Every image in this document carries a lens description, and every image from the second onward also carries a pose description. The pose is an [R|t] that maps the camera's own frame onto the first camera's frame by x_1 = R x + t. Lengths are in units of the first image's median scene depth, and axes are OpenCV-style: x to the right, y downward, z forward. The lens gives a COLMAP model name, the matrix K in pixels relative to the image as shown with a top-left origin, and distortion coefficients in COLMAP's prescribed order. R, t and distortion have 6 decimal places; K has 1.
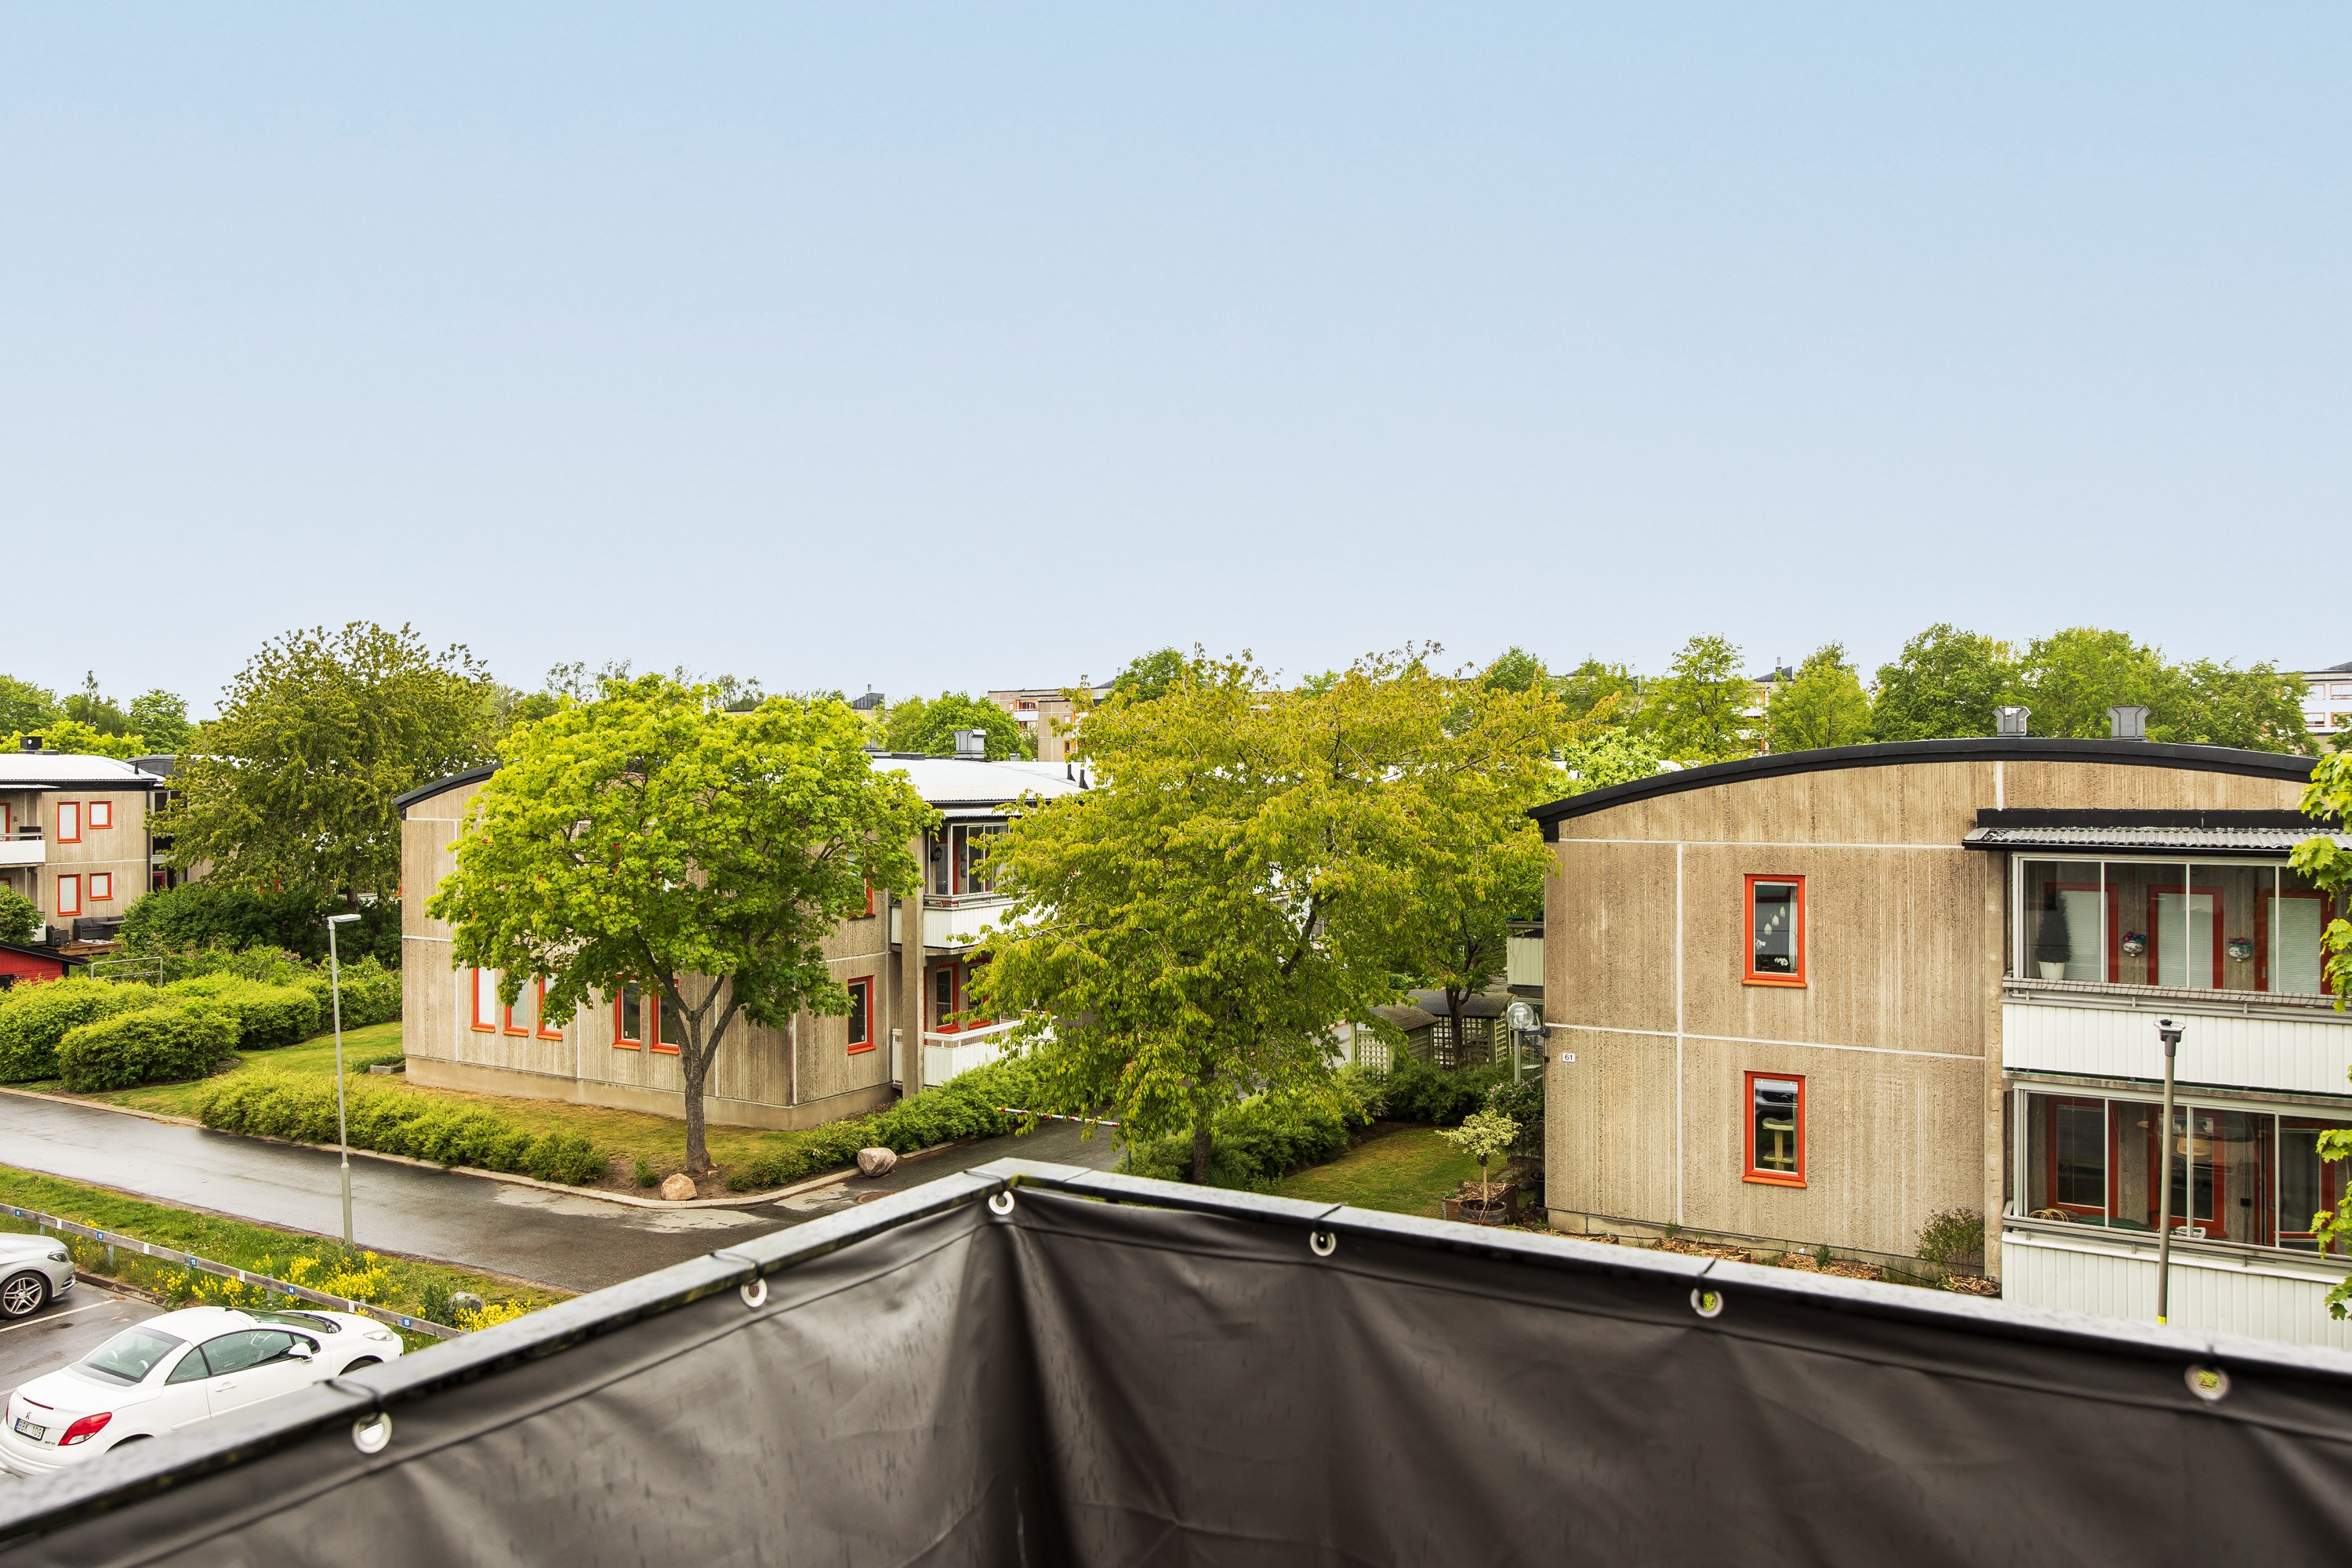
lens RADIAL K [[1650.5, 0, 1183.2], [0, 1650.5, 787.6], [0, 0, 1]] dist [0.003825, 0.000592]
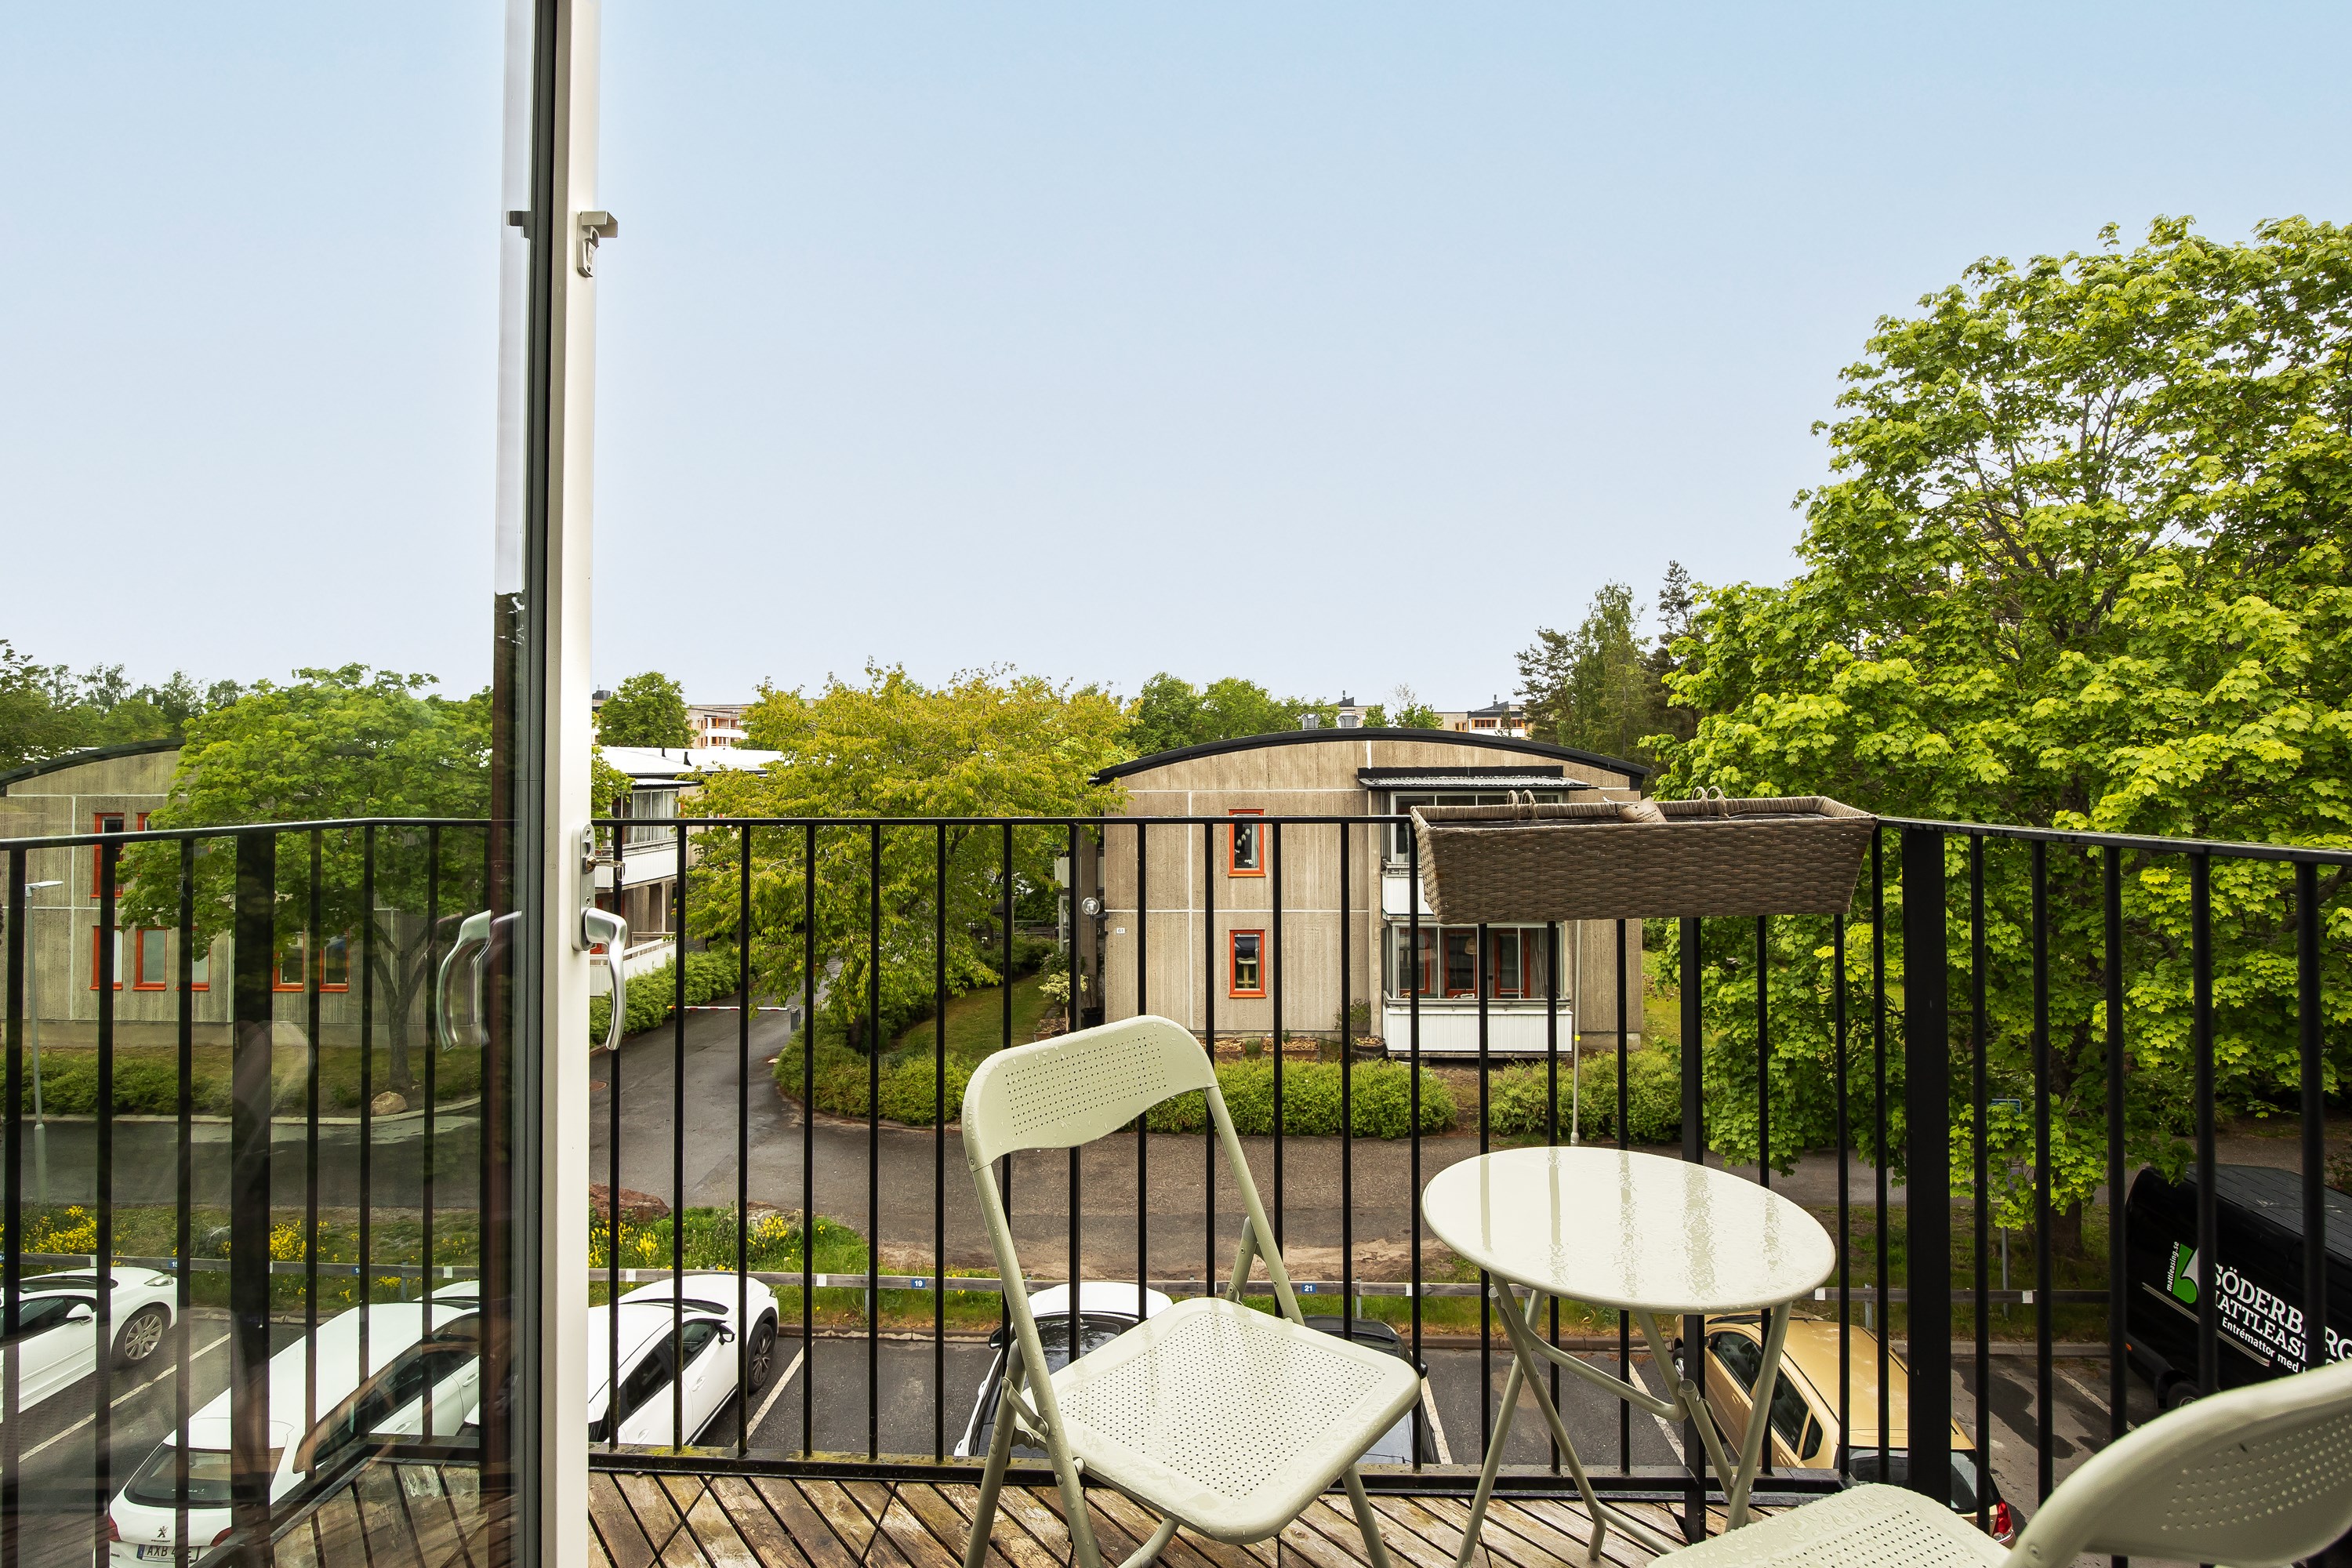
lens RADIAL K [[1053.8, 0, 1155.0], [0, 1053.8, 746.2], [0, 0, 1]] dist [-0.004925, -0.000366]
pose [[0.886660, 0.004301, 0.462402, -0.187640], [0.007413, 0.999696, -0.023513, 0.012229], [-0.462363, 0.024276, 0.886358, 0.093343]]
